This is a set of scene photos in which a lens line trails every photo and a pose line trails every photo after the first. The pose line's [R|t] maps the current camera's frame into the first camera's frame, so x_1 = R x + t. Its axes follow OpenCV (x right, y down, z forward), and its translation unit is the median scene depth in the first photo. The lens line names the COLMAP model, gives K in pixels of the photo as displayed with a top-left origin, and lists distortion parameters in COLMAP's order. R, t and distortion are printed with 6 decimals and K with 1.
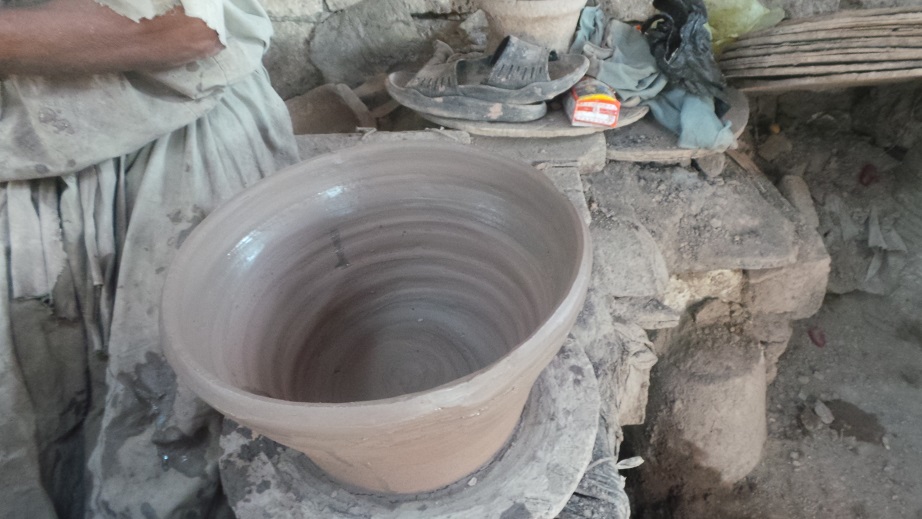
lens RADIAL K [[643.1, 0, 453.2], [0, 643.1, 265.7], [0, 0, 1]] dist [-0.004476, 0.003182]
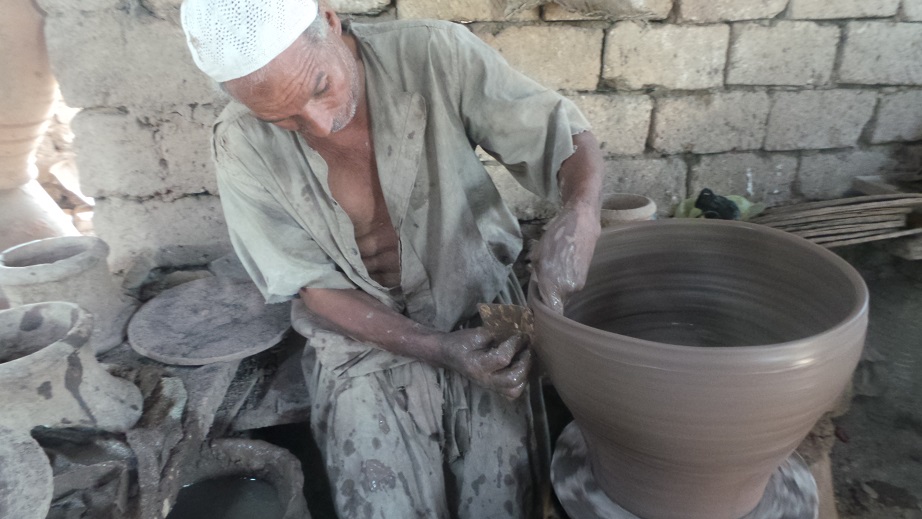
lens RADIAL K [[643.1, 0, 458.0], [0, 643.1, 262.0], [0, 0, 1]] dist [-0.004476, 0.003182]
pose [[0.985012, -0.071176, 0.157117, -0.458739], [0.113662, 0.952994, -0.280862, 0.065477], [-0.129741, 0.294511, 0.946800, -0.280970]]
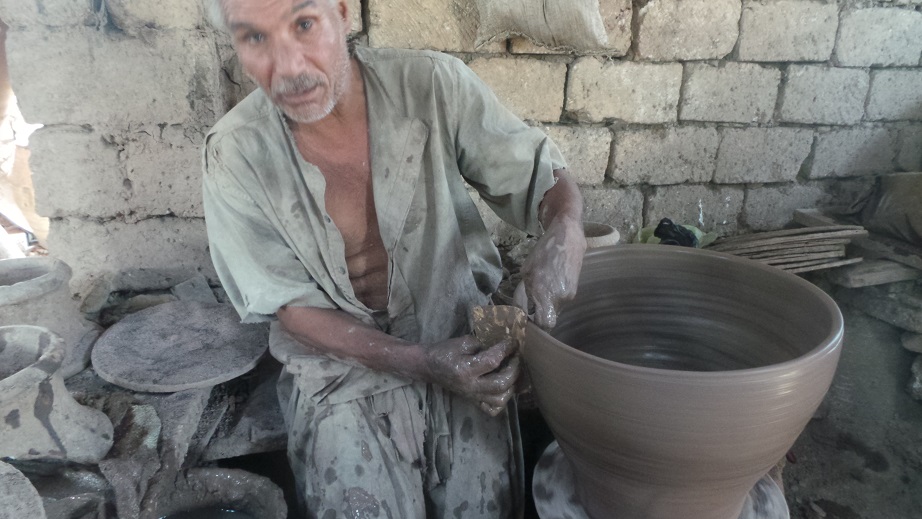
lens RADIAL K [[643.1, 0, 457.2], [0, 643.1, 261.6], [0, 0, 1]] dist [-0.004476, 0.003182]
pose [[0.966583, -0.056101, 0.250139, -0.523519], [0.135257, 0.940496, -0.311724, 0.065654], [-0.217766, 0.335141, 0.916656, -0.274154]]
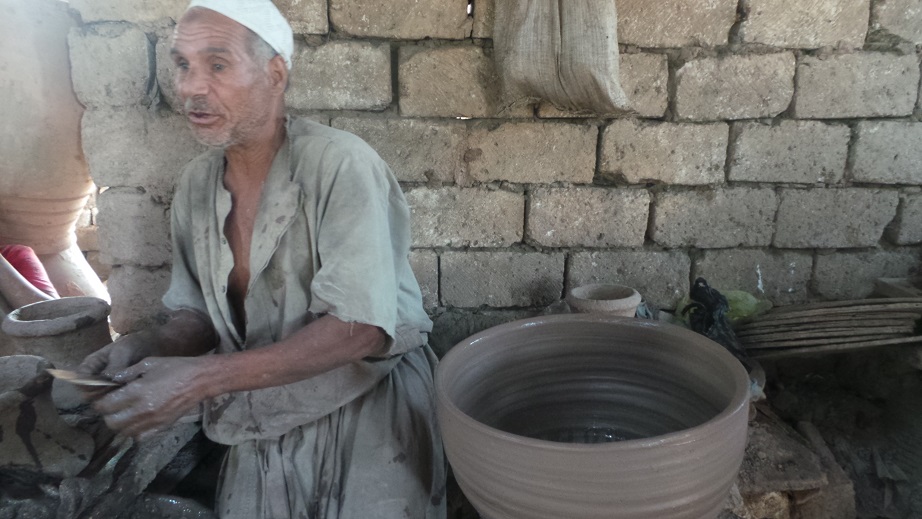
lens RADIAL K [[643.1, 0, 457.0], [0, 643.1, 259.8], [0, 0, 1]] dist [-0.004476, 0.003182]
pose [[0.999385, -0.008623, 0.033984, -0.247855], [0.021923, 0.910125, -0.413754, 0.097271], [-0.027362, 0.414244, 0.909754, -0.338713]]
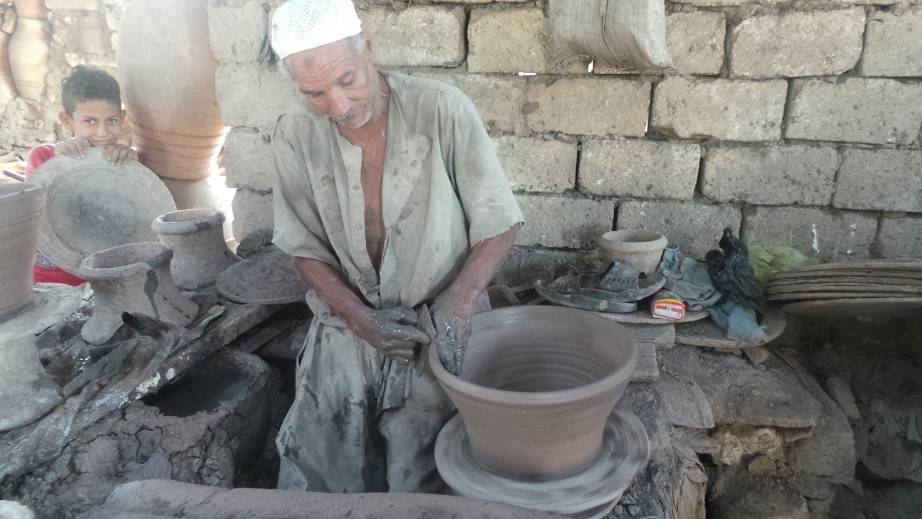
lens RADIAL K [[643.1, 0, 454.8], [0, 643.1, 259.5], [0, 0, 1]] dist [-0.004476, 0.003182]
pose [[0.975224, 0.065750, -0.211221, 0.035868], [-0.137075, 0.929024, -0.343692, 0.227436], [0.173631, 0.364130, 0.915020, -0.501686]]
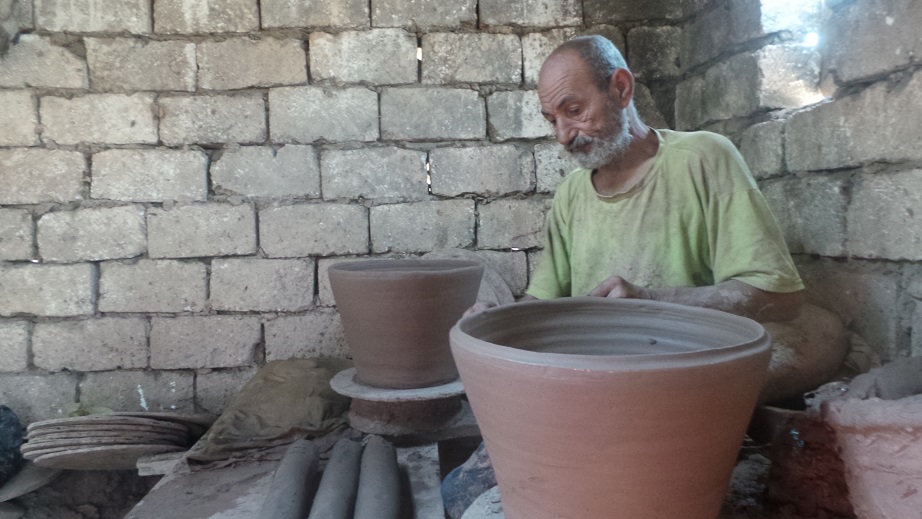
lens RADIAL K [[643.1, 0, 456.4], [0, 643.1, 265.4], [0, 0, 1]] dist [-0.004476, 0.003182]
pose [[0.998140, -0.025277, 0.055470, 1.432652], [0.052454, 0.819748, -0.570318, 0.275588], [-0.031056, 0.572167, 0.819549, -0.617448]]
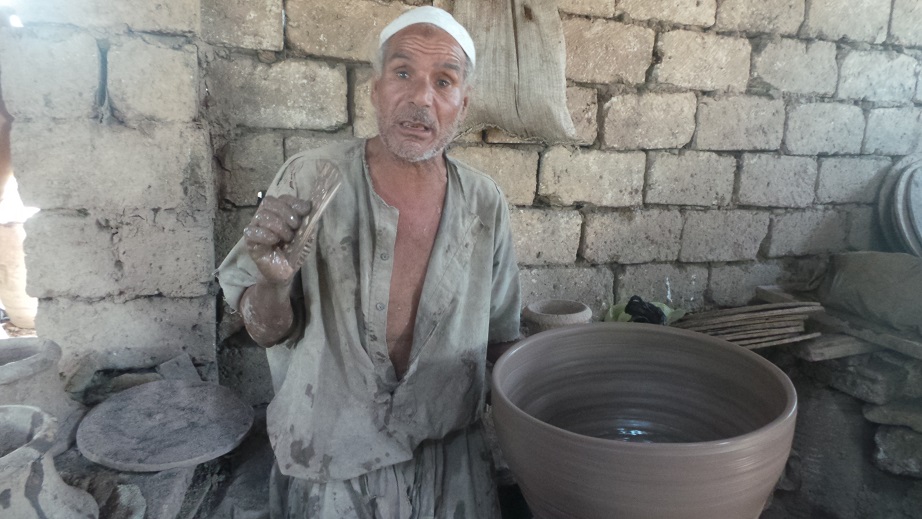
lens RADIAL K [[643.1, 0, 458.8], [0, 643.1, 260.1], [0, 0, 1]] dist [-0.004476, 0.003182]
pose [[0.955837, -0.026981, 0.292656, -0.545129], [0.152338, 0.897049, -0.414845, 0.078241], [-0.251334, 0.441107, 0.861543, -0.328600]]
